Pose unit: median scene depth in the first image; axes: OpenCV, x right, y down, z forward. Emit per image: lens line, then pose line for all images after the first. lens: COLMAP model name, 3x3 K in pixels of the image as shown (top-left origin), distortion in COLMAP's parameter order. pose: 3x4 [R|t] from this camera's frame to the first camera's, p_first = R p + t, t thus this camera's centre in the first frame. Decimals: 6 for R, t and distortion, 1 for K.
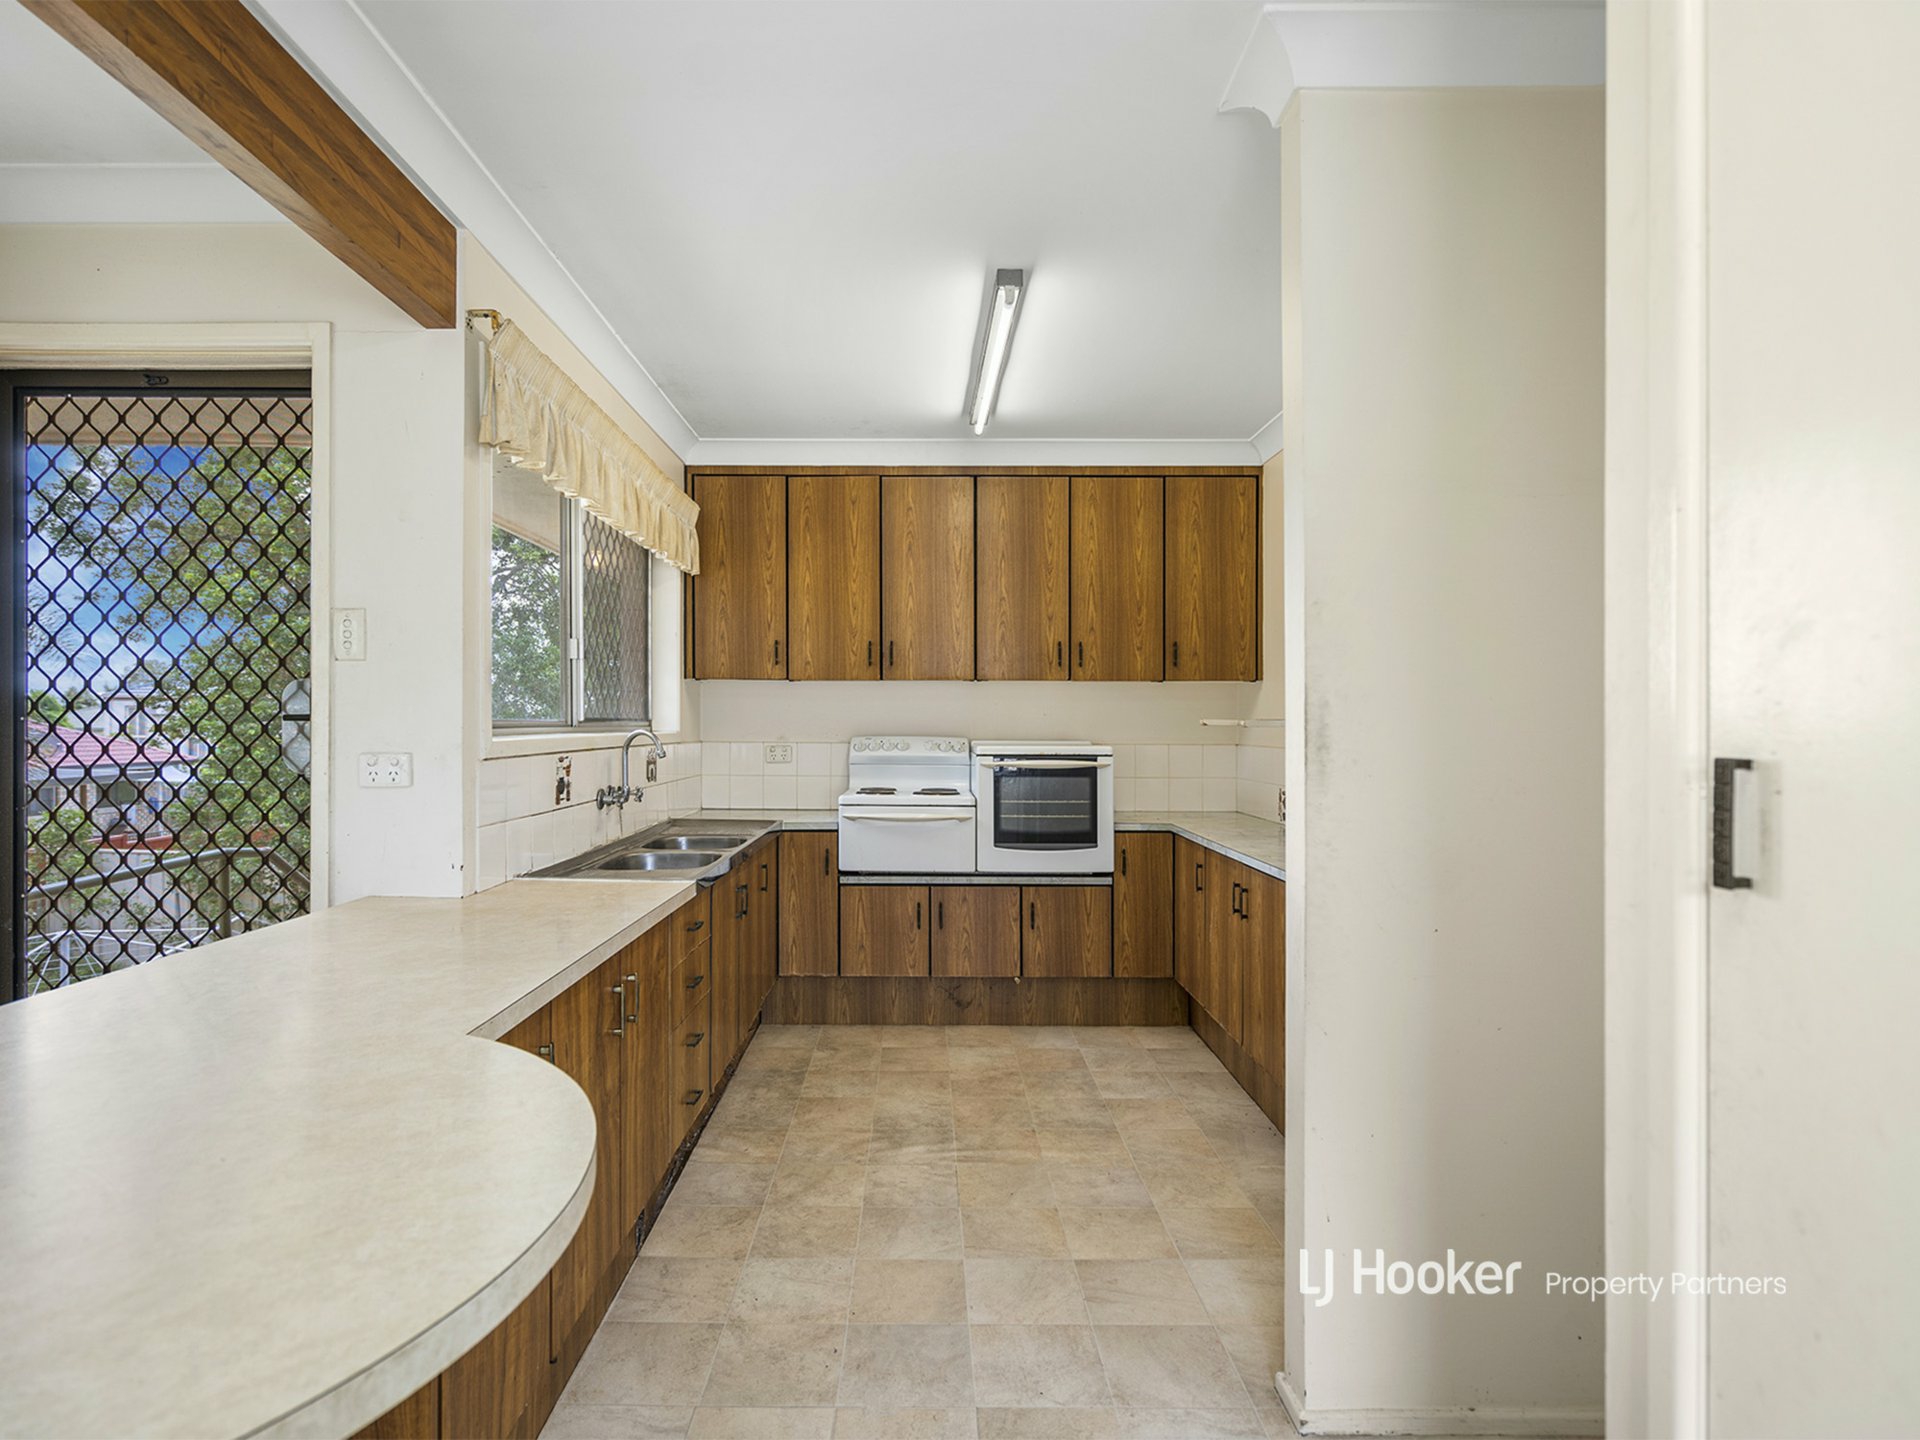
lens RADIAL K [[985.0, 0, 911.3], [0, 985.0, 735.2], [0, 0, 1]] dist [-0.013207, 0.005894]
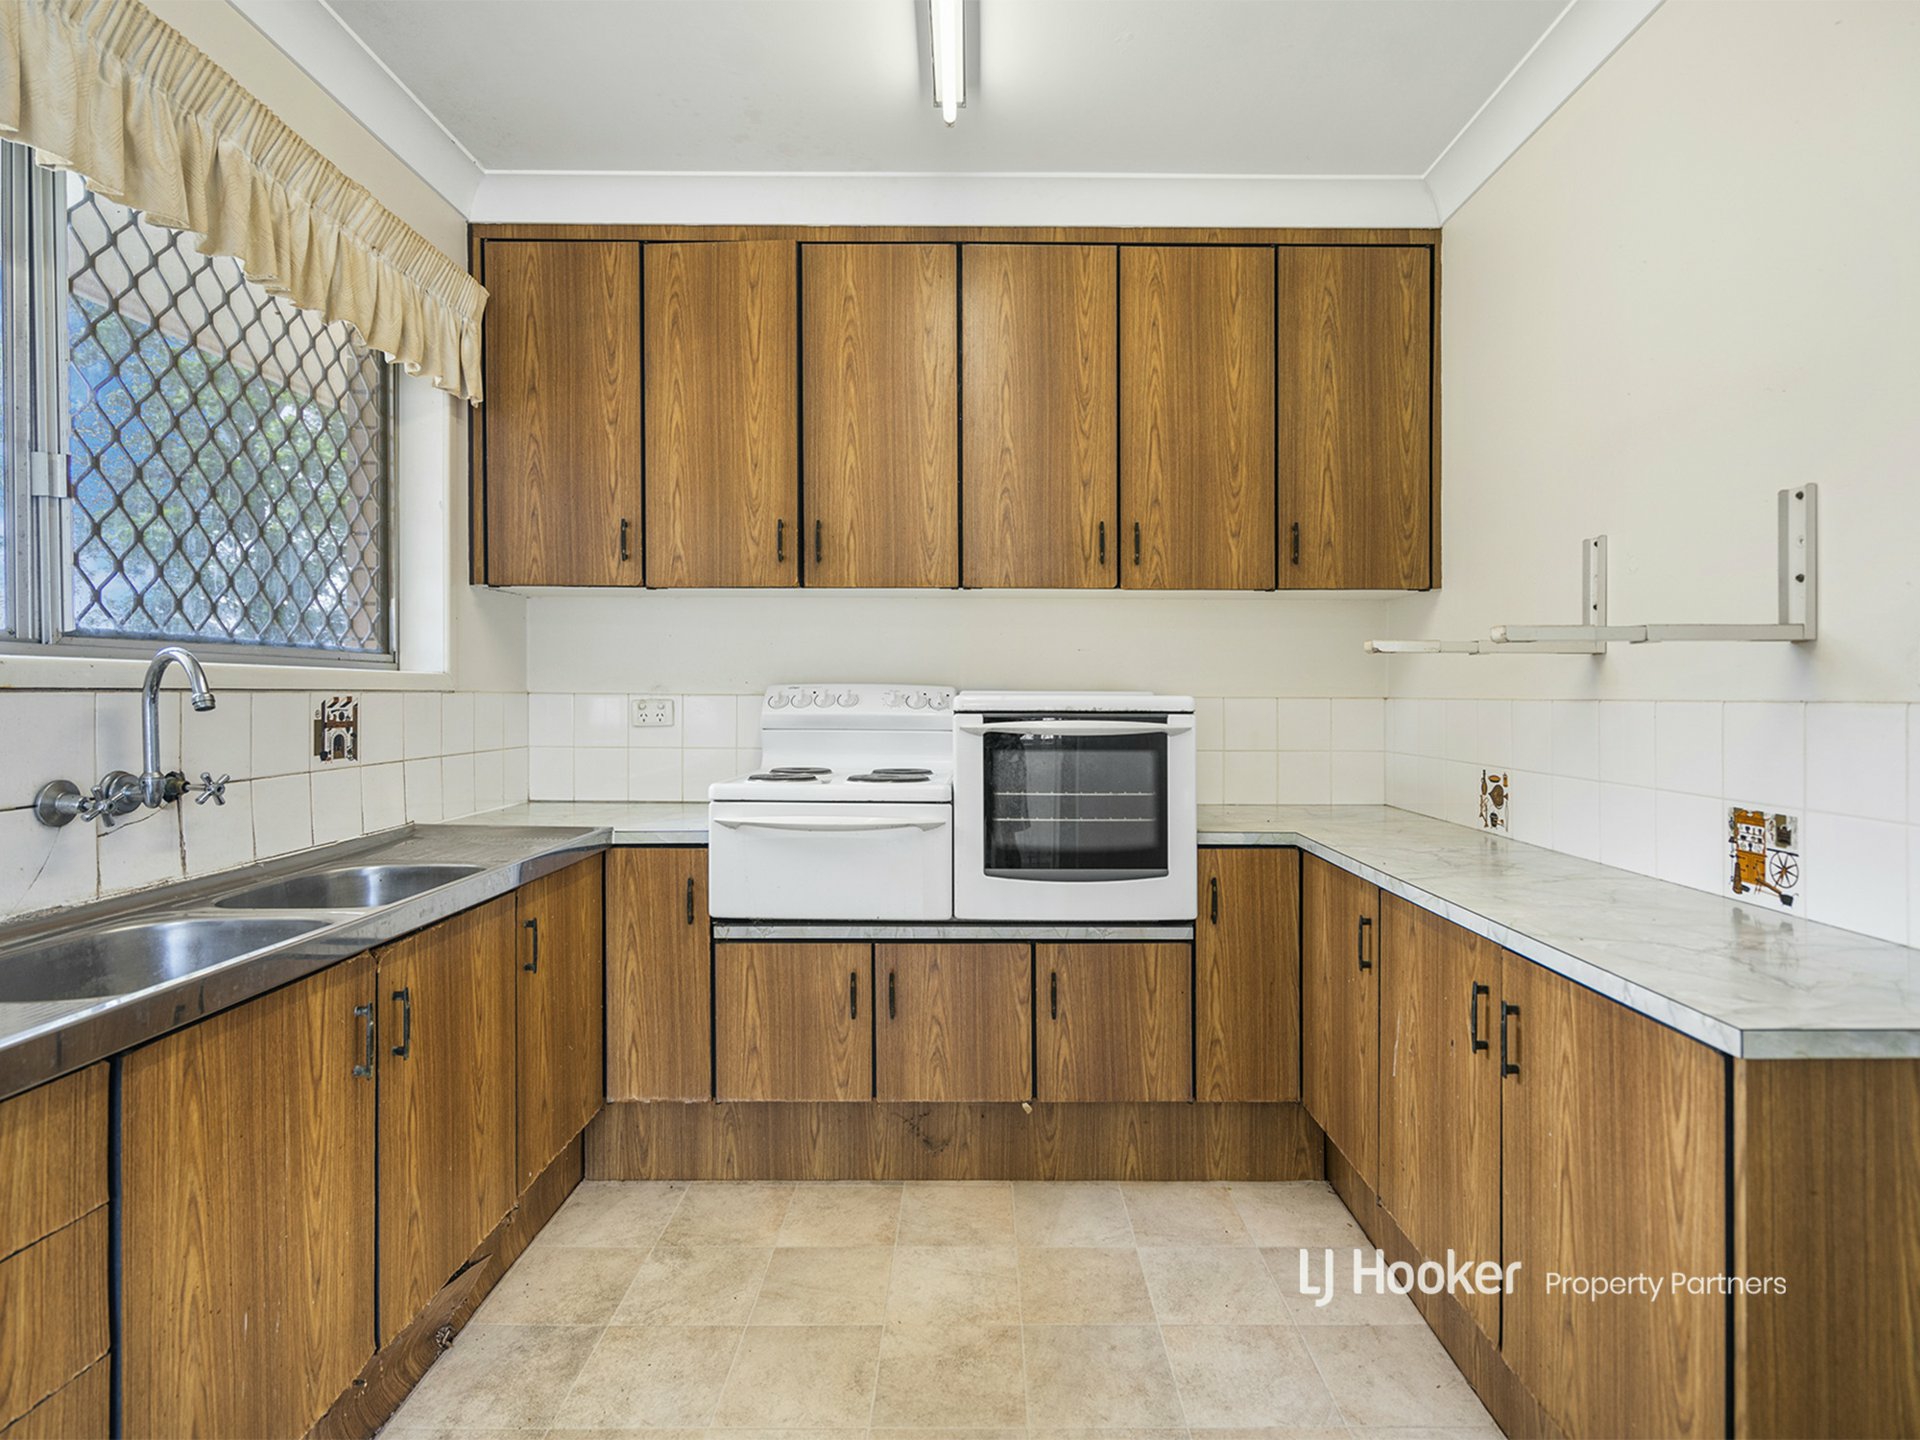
lens RADIAL K [[985.0, 0, 977.6], [0, 985.0, 691.7], [0, 0, 1]] dist [-0.013207, 0.005894]
pose [[0.999911, 0.000181, 0.013363, 0.069334], [-0.000027, 0.999934, -0.011506, 0.014356], [-0.013365, 0.011504, 0.999845, 0.417014]]
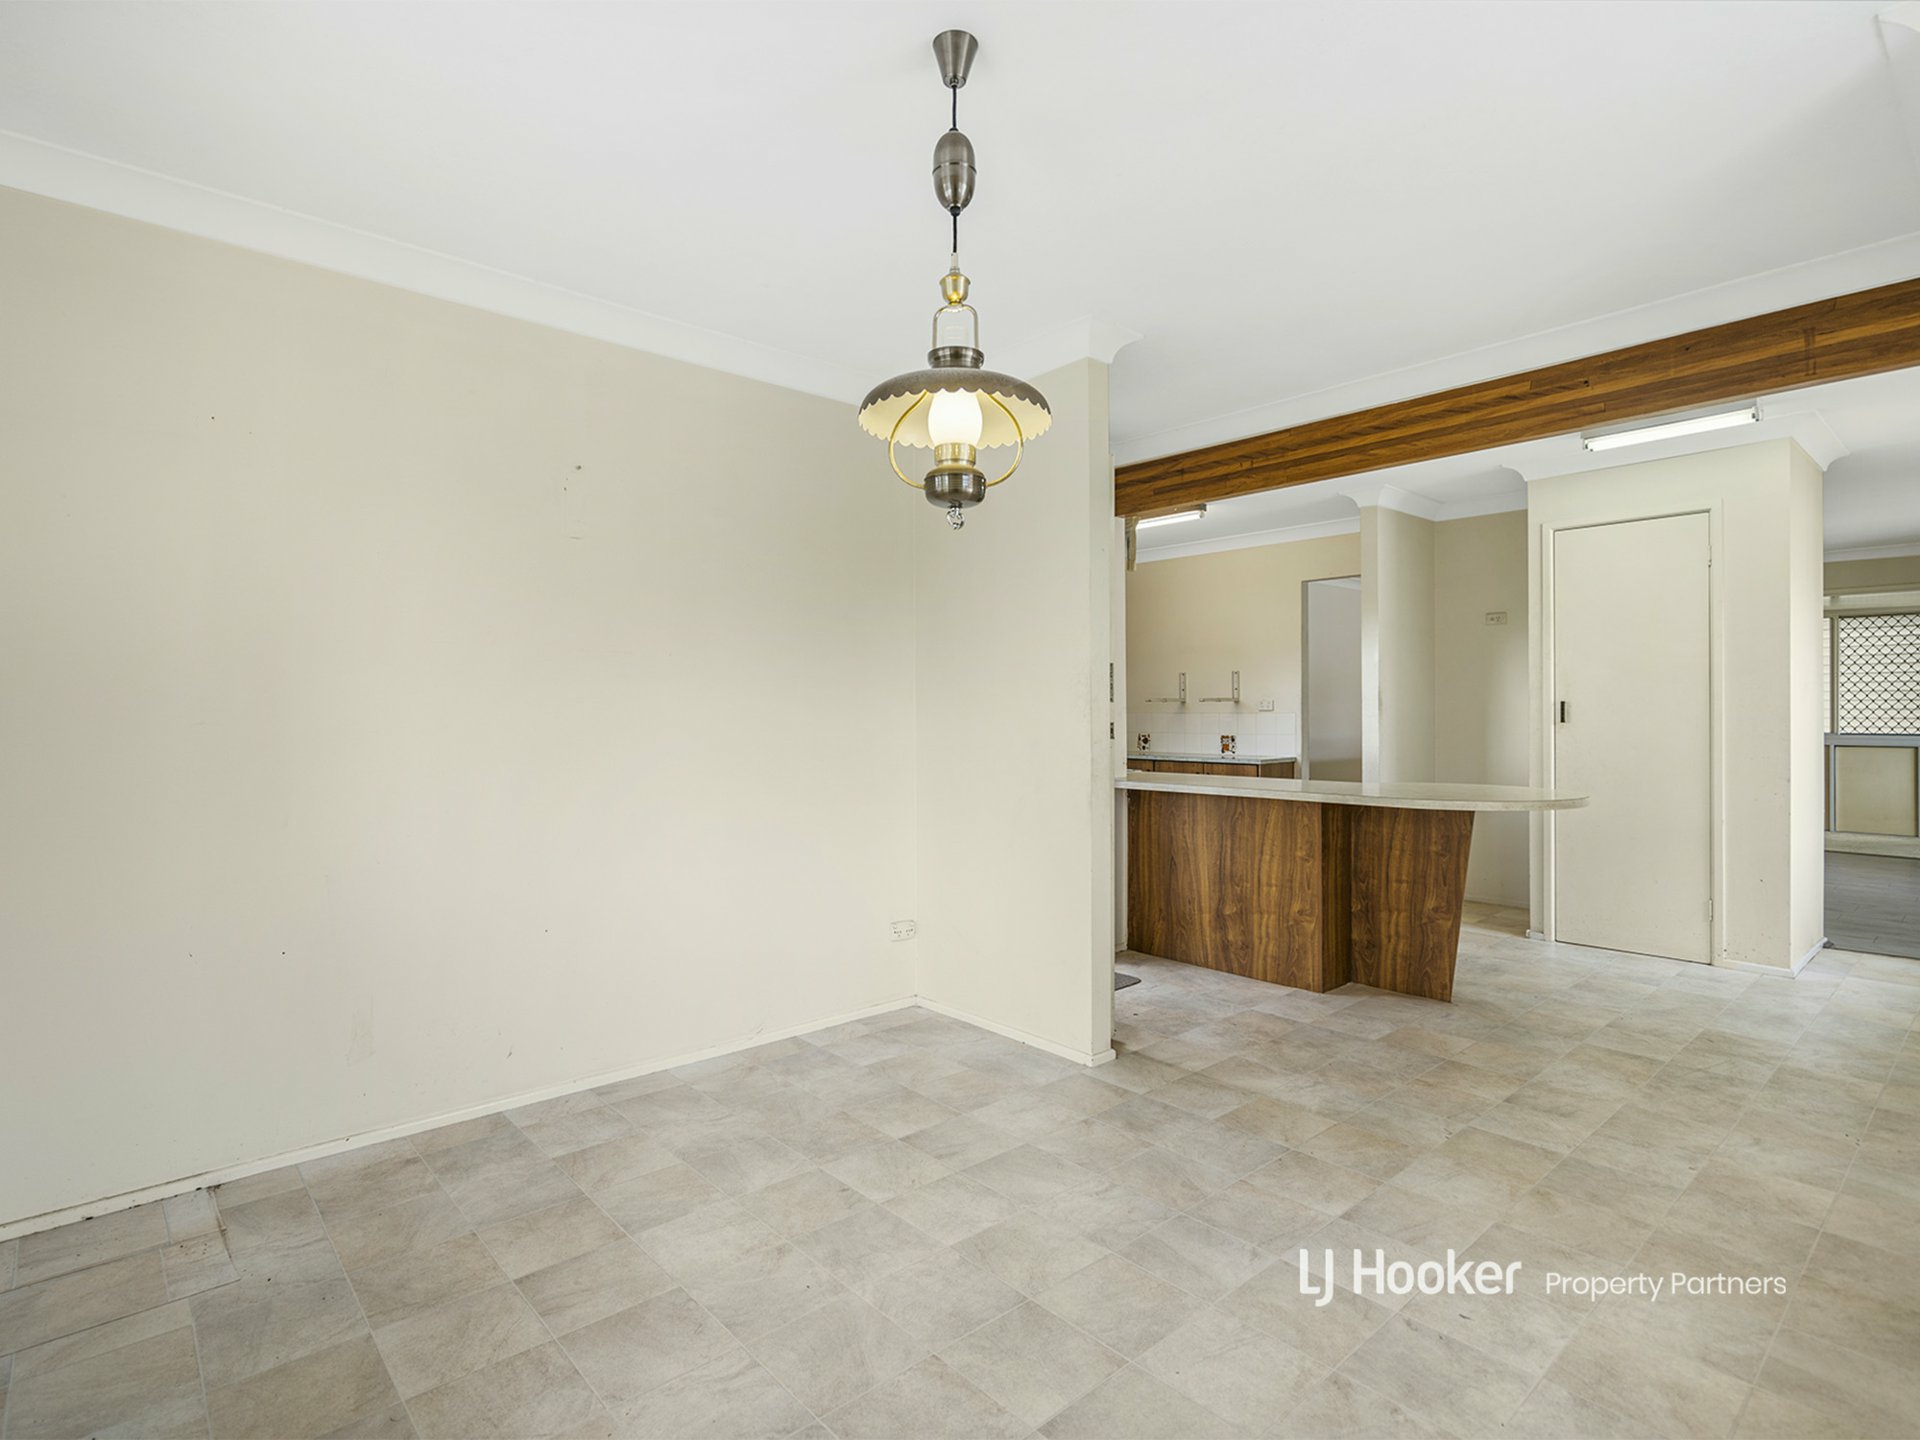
lens RADIAL K [[985.0, 0, 946.6], [0, 985.0, 716.5], [0, 0, 1]] dist [-0.013207, 0.005894]
pose [[0.739890, -0.010415, 0.672647, -1.205081], [0.013461, 0.999909, 0.000676, 0.011699], [-0.672593, 0.008555, 0.739963, -0.199507]]
